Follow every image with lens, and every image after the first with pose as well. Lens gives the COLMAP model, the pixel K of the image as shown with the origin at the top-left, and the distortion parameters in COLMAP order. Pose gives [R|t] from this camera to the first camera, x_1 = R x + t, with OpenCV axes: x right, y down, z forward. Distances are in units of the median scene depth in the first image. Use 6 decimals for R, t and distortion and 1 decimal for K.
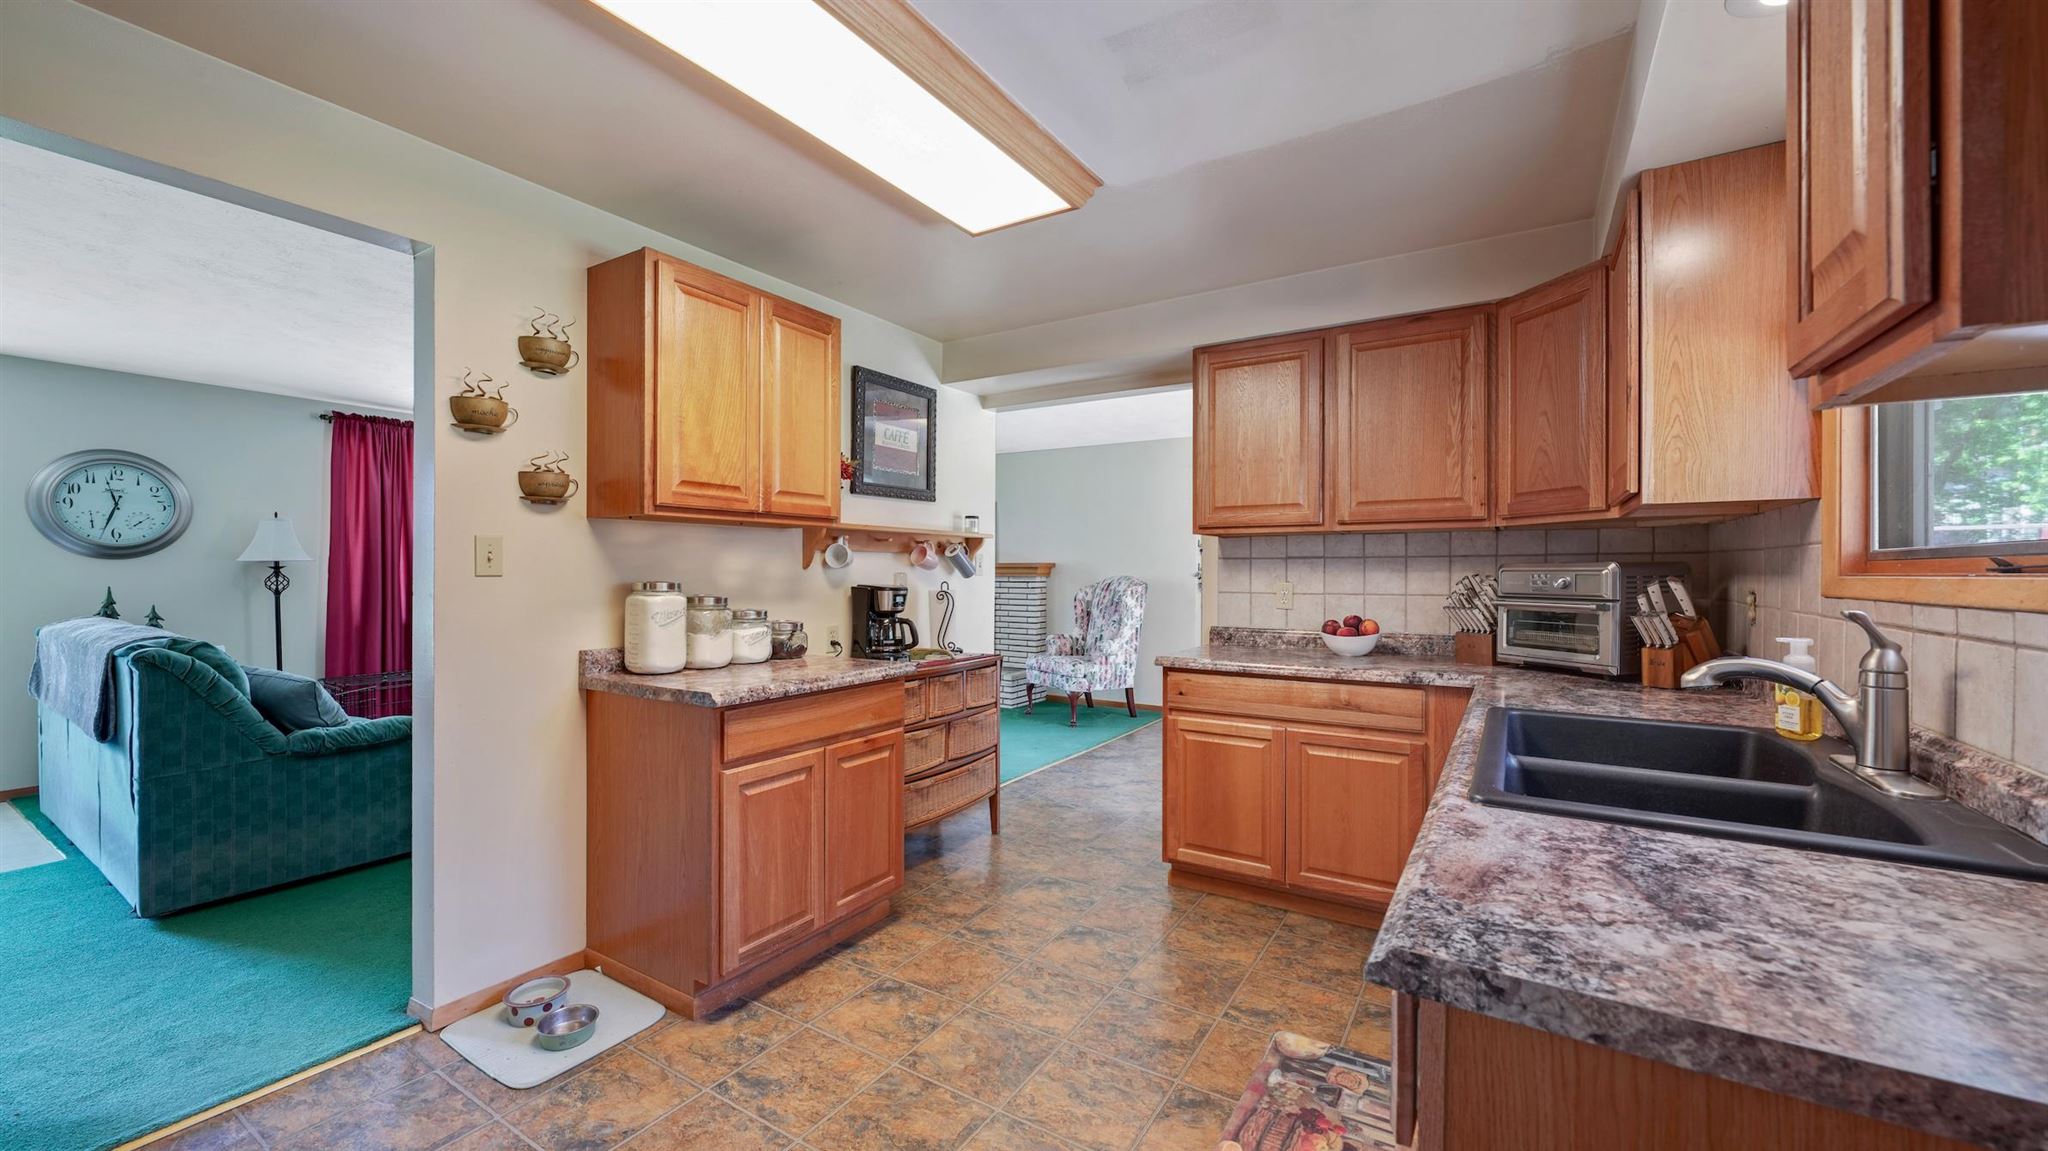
lens RADIAL K [[780.6, 0, 1035.6], [0, 780.6, 564.7], [0, 0, 1]] dist [-0.000414, -0.000035]
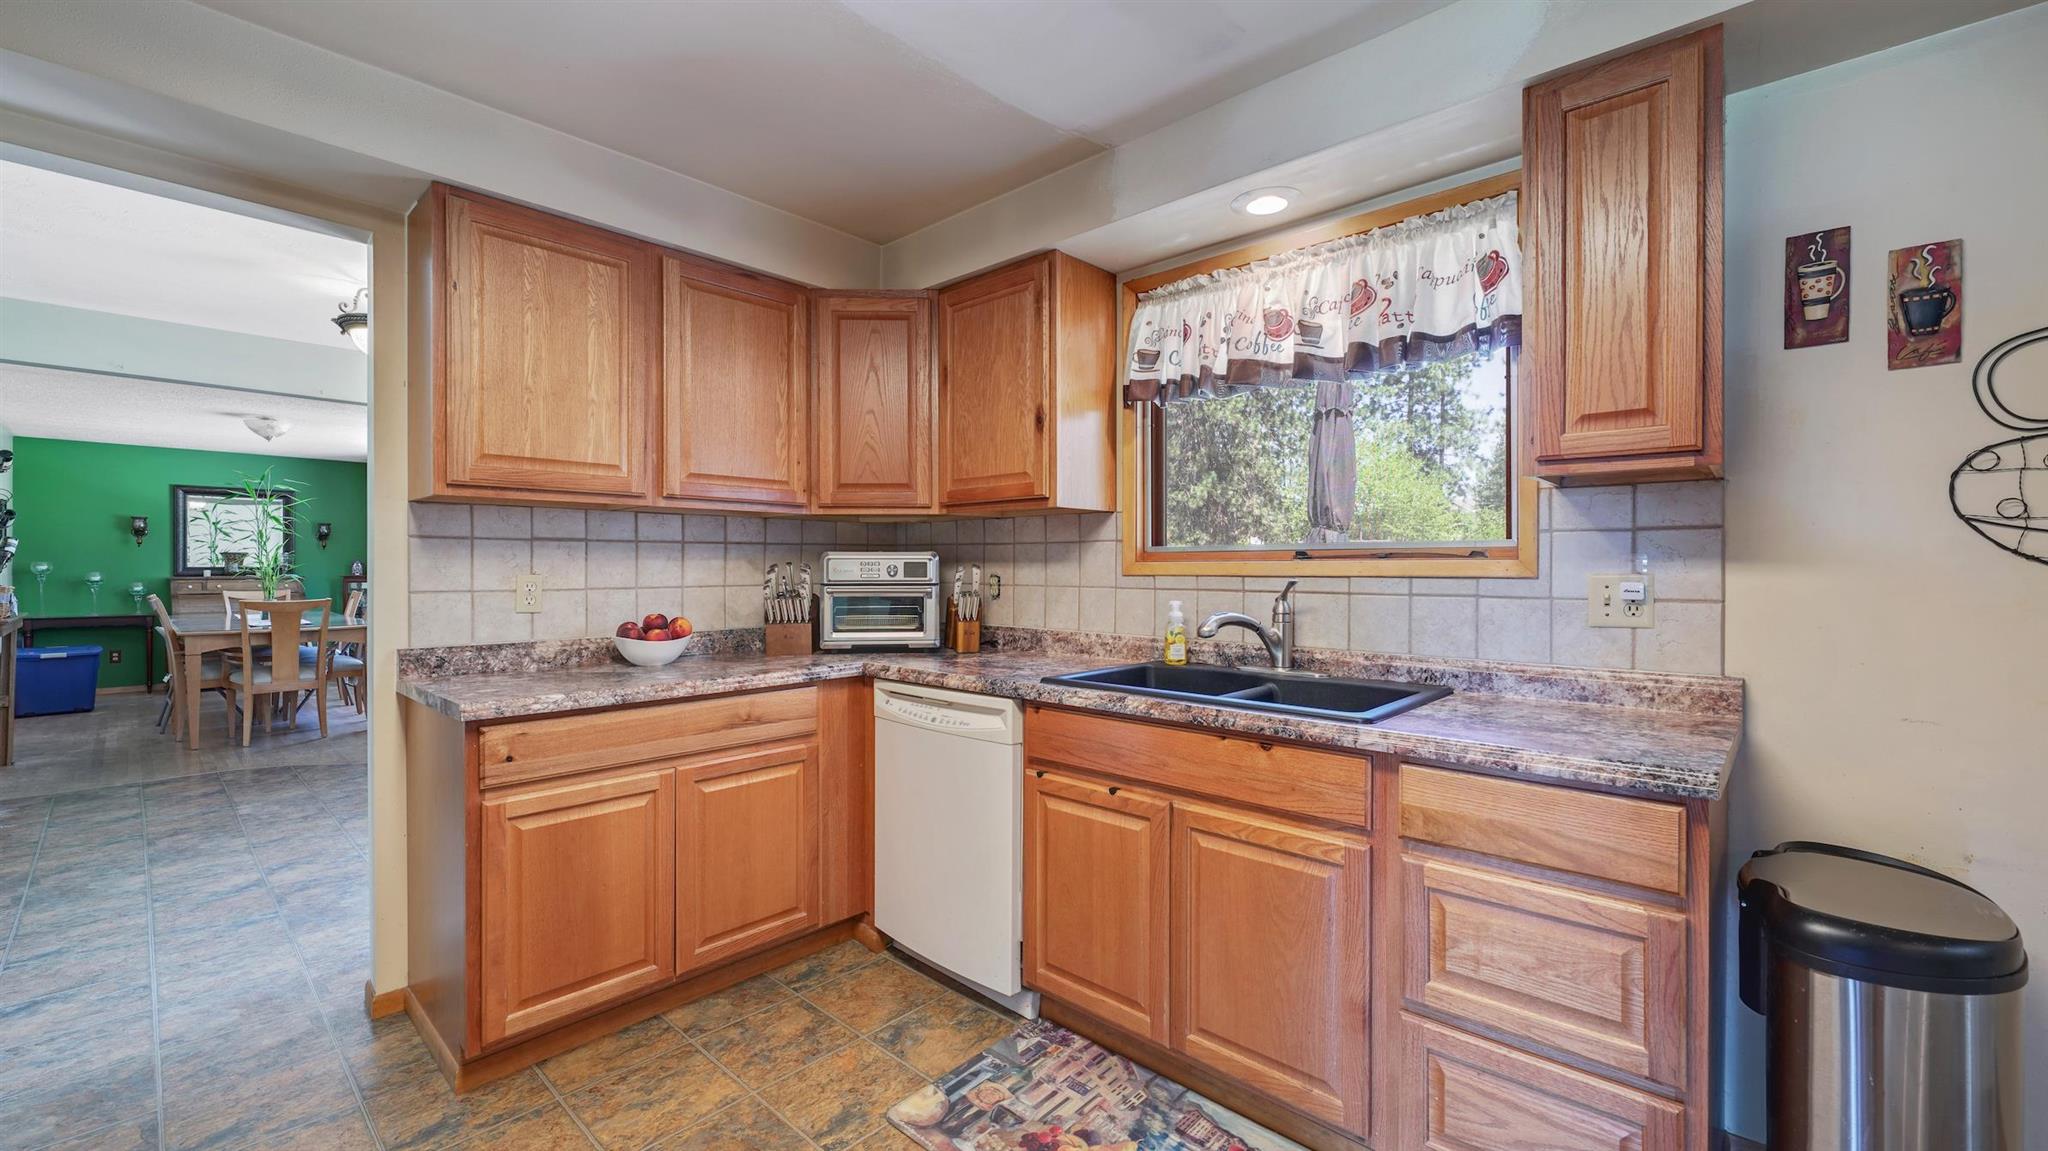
lens RADIAL K [[837.1, 0, 1017.9], [0, 837.1, 561.7], [0, 0, 1]] dist [-0.000452, 0.000528]
pose [[0.197414, 0.003102, 0.980315, -0.398657], [-0.008763, 0.999961, -0.001399, 0.010611], [-0.980281, -0.008315, 0.197433, 0.523797]]
